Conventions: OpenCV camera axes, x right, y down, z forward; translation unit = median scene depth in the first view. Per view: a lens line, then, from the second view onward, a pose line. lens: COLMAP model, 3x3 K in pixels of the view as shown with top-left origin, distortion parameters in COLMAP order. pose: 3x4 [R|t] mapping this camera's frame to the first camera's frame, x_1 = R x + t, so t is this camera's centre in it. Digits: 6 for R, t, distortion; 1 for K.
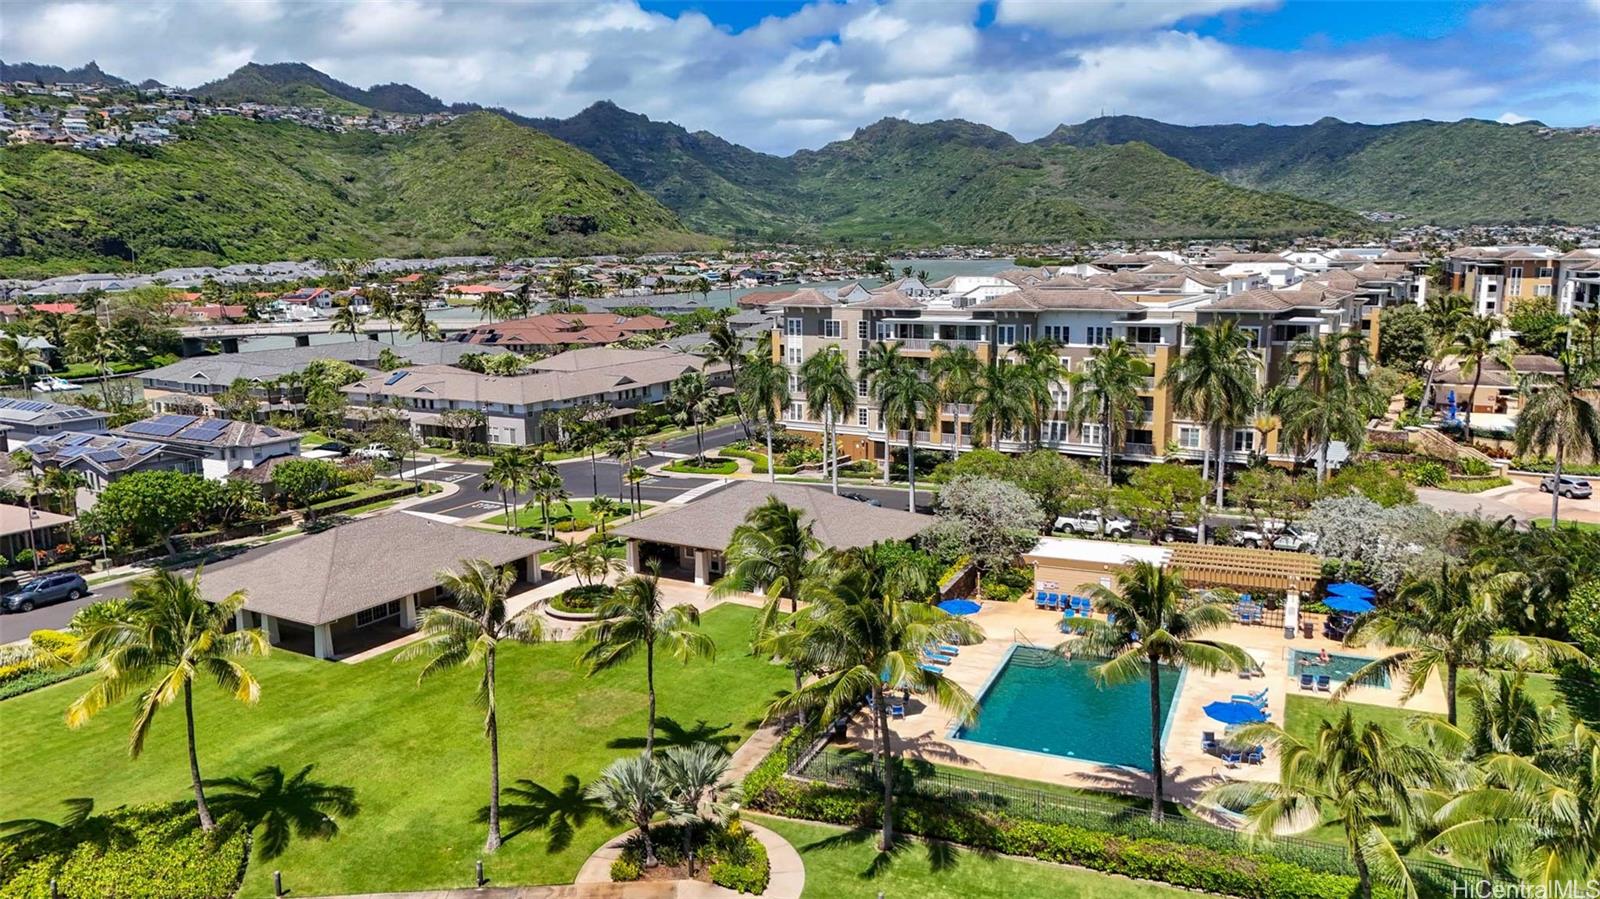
lens RADIAL K [[1127.3, 0, 800.0], [0, 1127.3, 449.5], [0, 0, 1]] dist [0.094759, -0.112925]
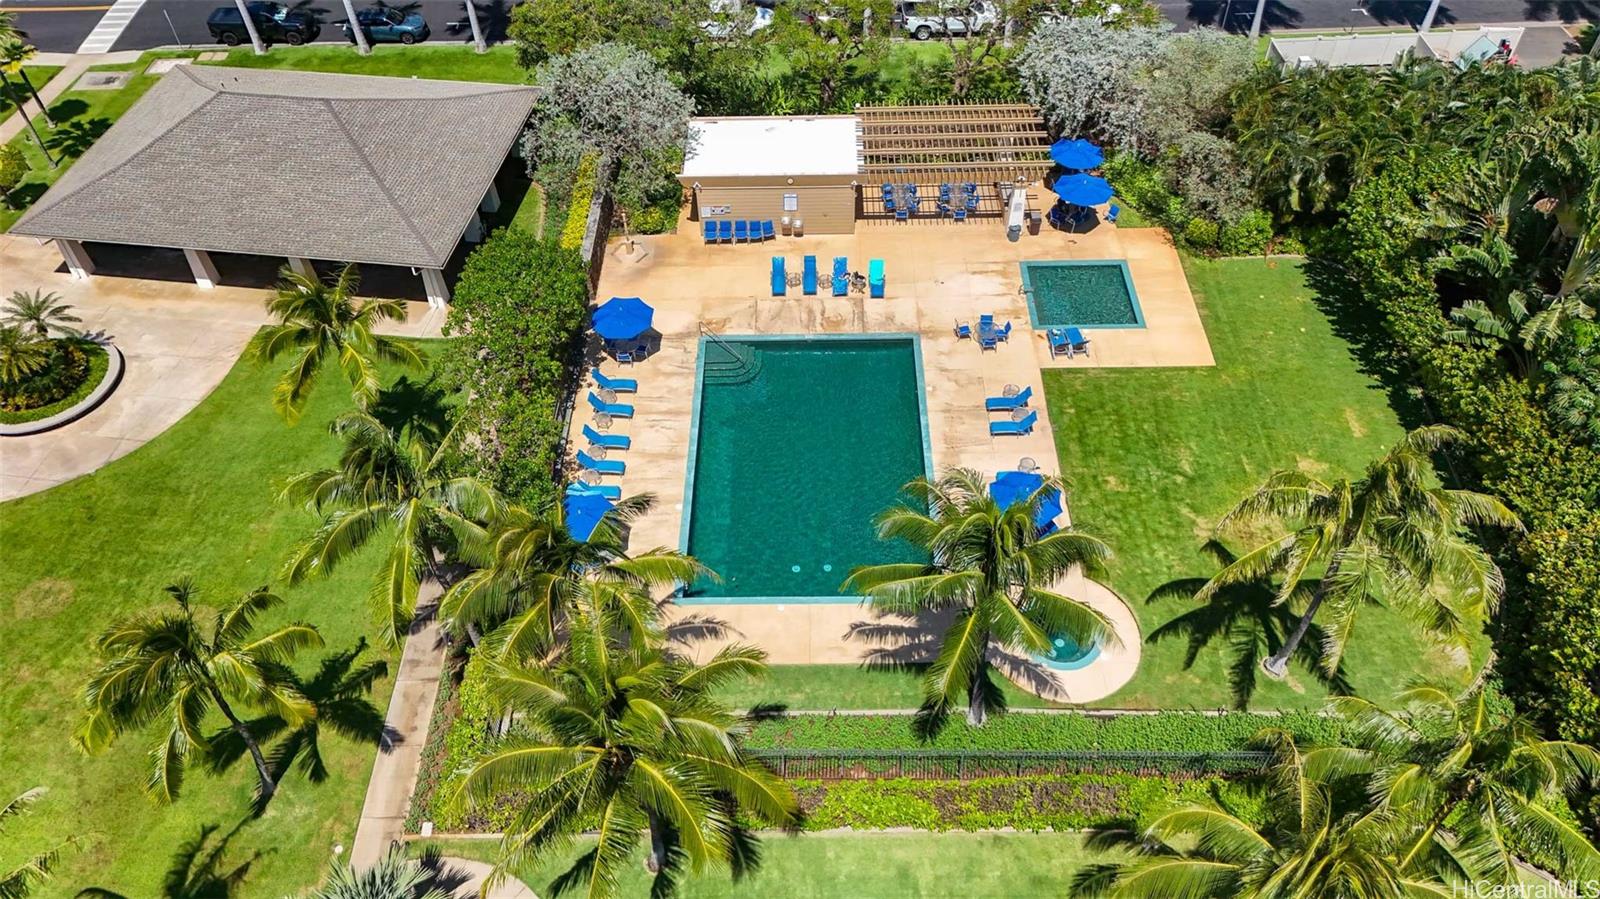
lens RADIAL K [[1127.3, 0, 800.0], [0, 1127.3, 449.5], [0, 0, 1]] dist [0.094759, -0.112925]
pose [[0.915731, -0.295343, 0.272414, 0.027133], [0.072978, 0.788980, 0.610070, -0.247984], [-0.395109, -0.538780, 0.744047, 0.425119]]
